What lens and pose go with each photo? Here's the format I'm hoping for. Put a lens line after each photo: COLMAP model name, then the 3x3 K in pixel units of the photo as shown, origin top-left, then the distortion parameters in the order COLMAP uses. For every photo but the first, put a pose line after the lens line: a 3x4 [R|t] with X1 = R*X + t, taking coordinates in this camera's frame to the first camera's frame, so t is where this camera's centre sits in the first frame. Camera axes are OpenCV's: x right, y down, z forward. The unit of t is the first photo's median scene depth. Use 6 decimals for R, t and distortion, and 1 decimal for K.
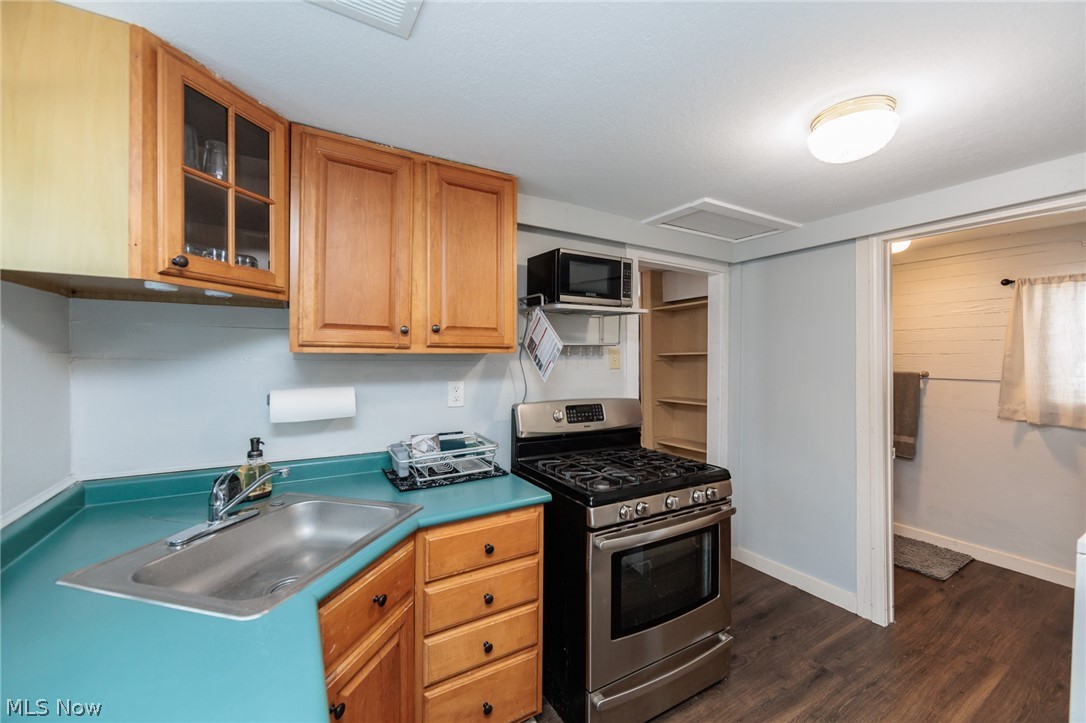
lens RADIAL K [[426.7, 0, 543.3], [0, 426.7, 358.7], [0, 0, 1]] dist [-0.004680, -0.000475]
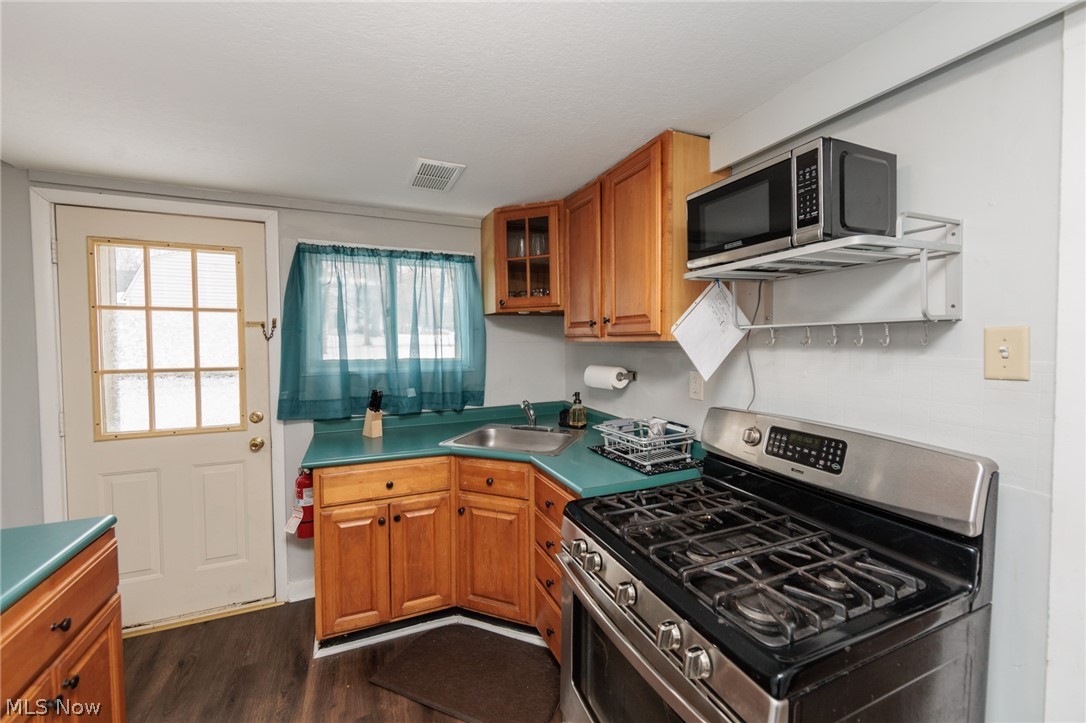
lens RADIAL K [[426.7, 0, 541.8], [0, 426.7, 360.5], [0, 0, 1]] dist [-0.004680, -0.000475]
pose [[-0.121516, 0.048577, -0.991400, 0.722302], [0.002758, 0.998814, 0.048602, -0.015281], [0.992586, 0.003172, -0.121506, 0.765742]]
